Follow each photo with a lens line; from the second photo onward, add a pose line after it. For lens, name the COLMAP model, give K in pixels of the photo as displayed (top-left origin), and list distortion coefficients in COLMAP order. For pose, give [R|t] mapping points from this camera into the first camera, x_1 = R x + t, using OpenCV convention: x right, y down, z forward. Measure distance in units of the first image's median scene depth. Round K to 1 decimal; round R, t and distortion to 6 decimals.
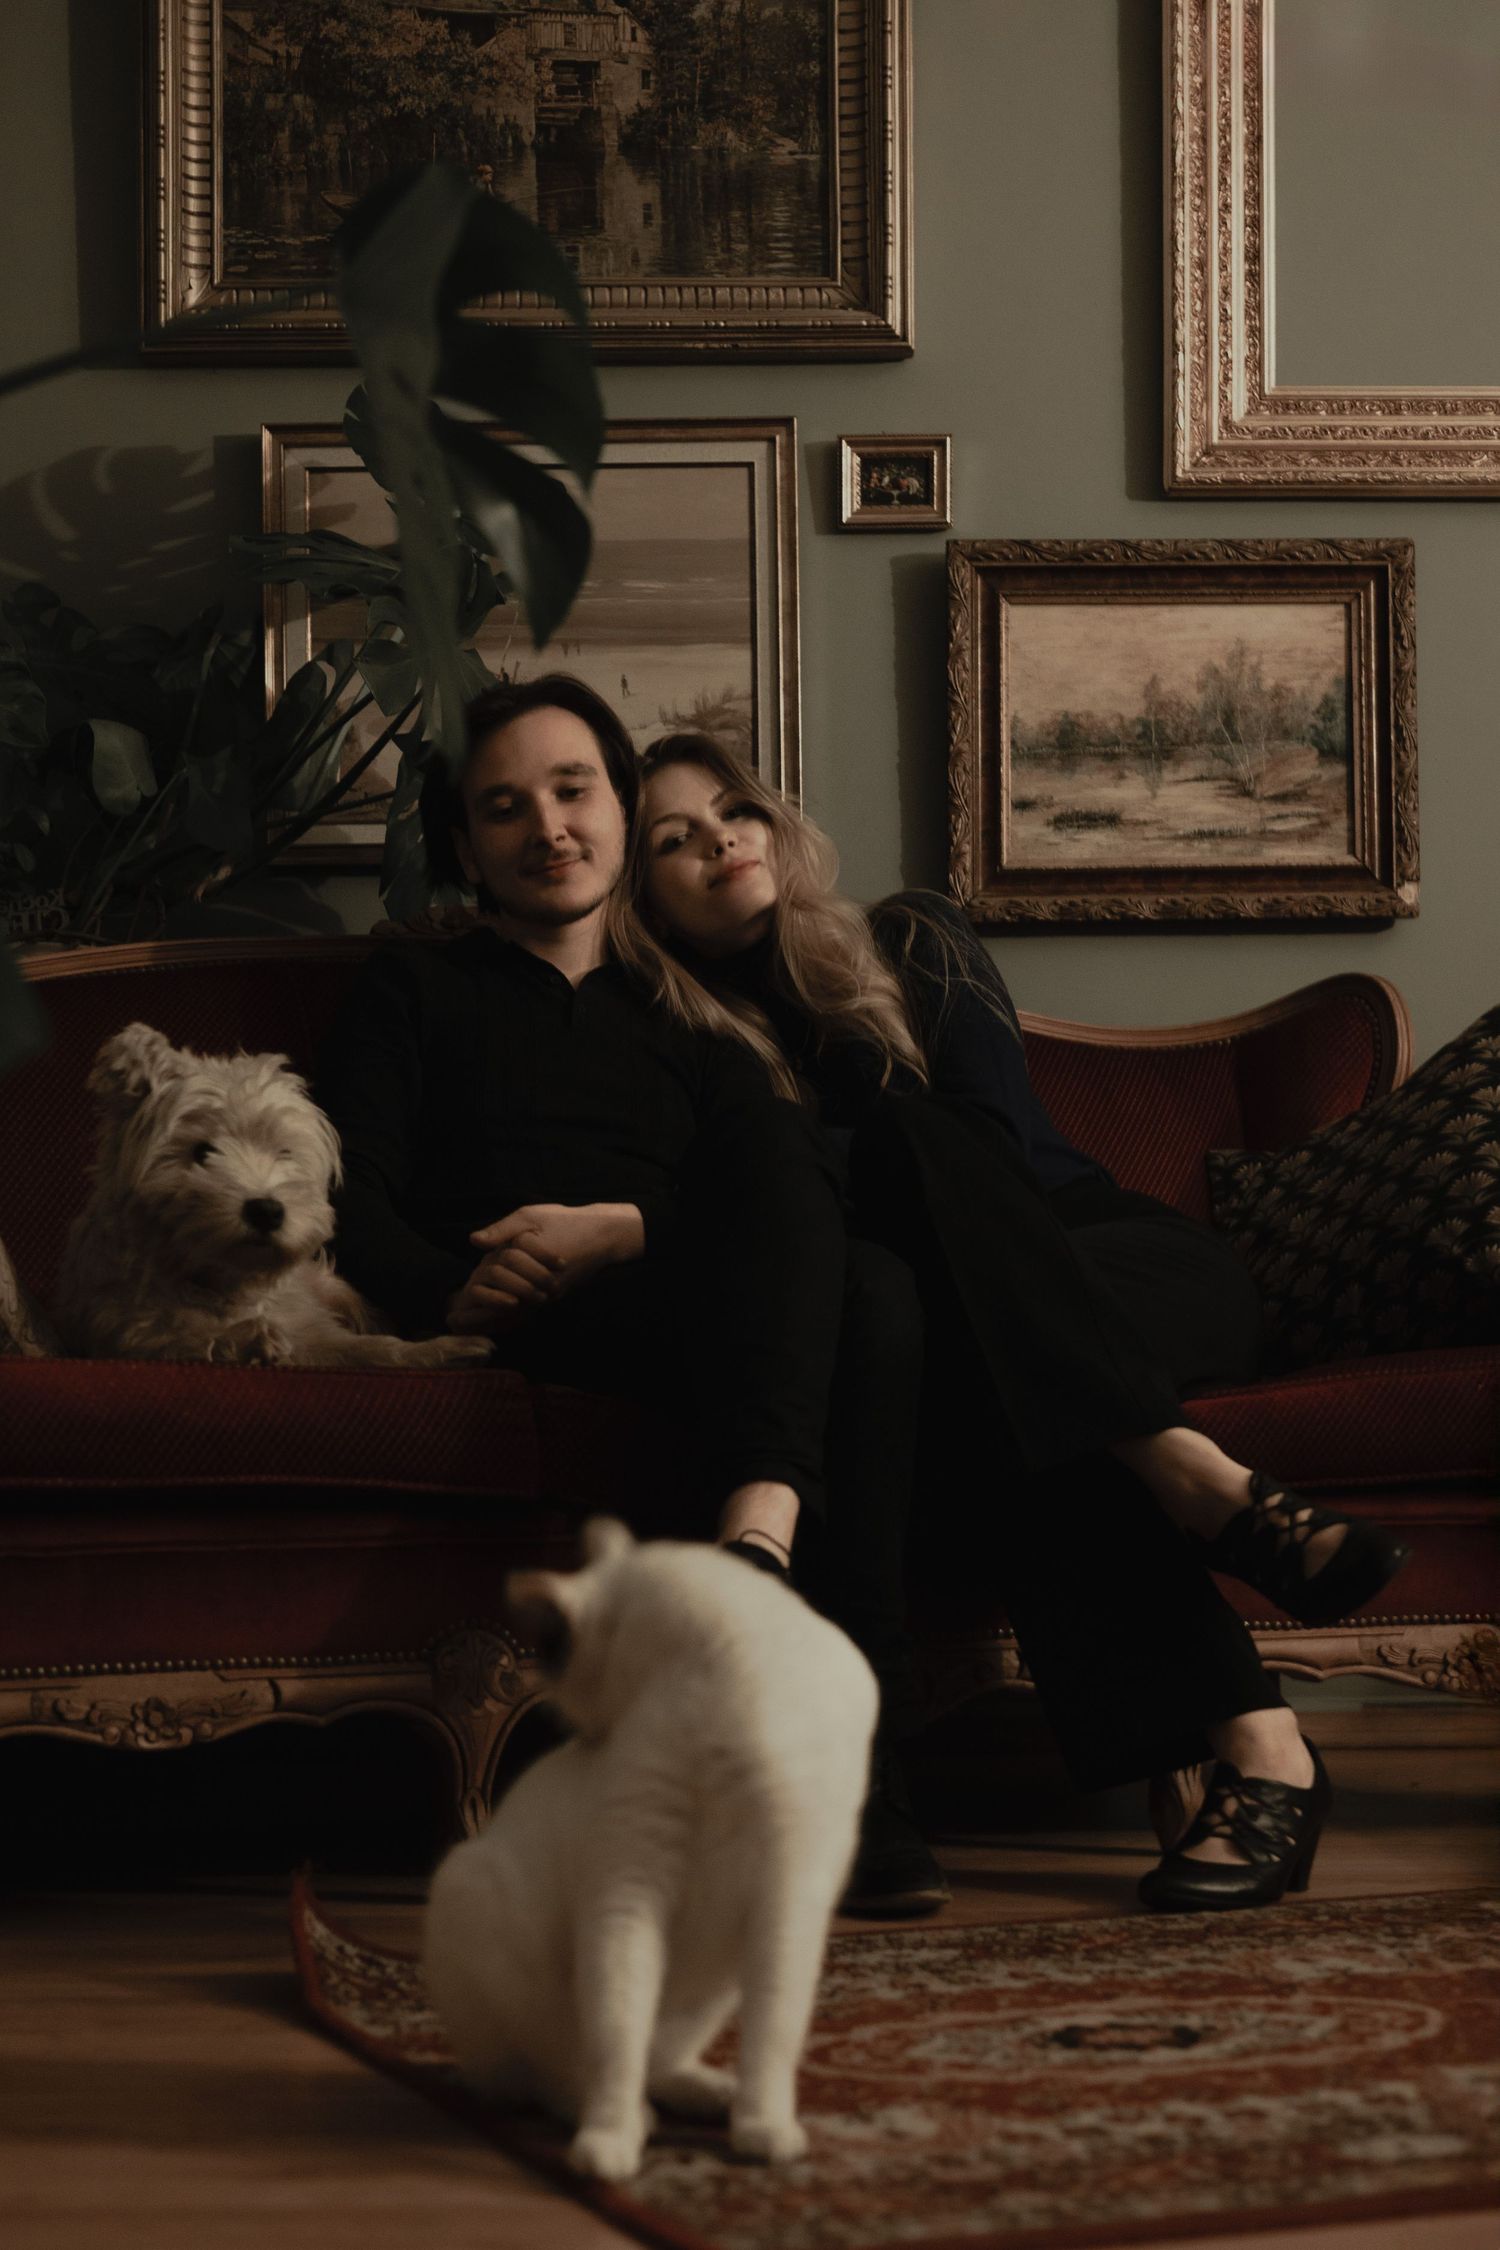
lens RADIAL K [[3206.3, 0, 750.0], [0, 3206.3, 1125.0], [0, 0, 1]] dist [0.016474, 0.059259]
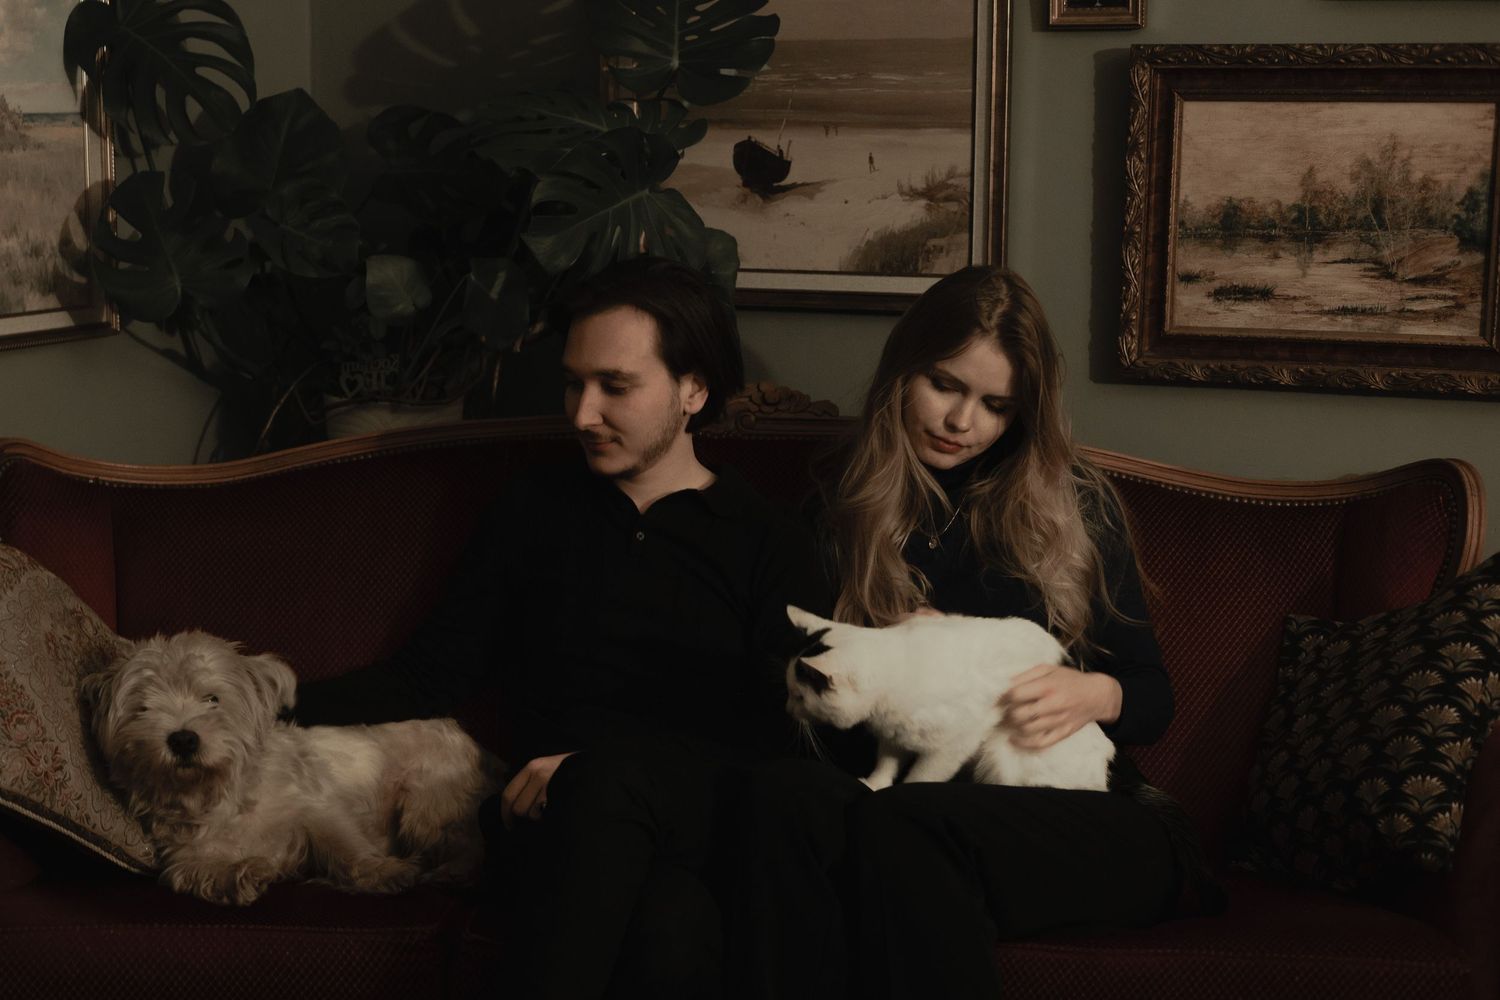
lens RADIAL K [[2313.2, 0, 750.0], [0, 2313.2, 500.0], [0, 0, 1]] dist [0.025804, 0.044651]
pose [[0.914995, 0.084580, -0.394501, 0.276385], [0.003912, 0.975875, 0.218297, -0.204266], [0.403447, -0.201284, 0.892589, 0.173514]]
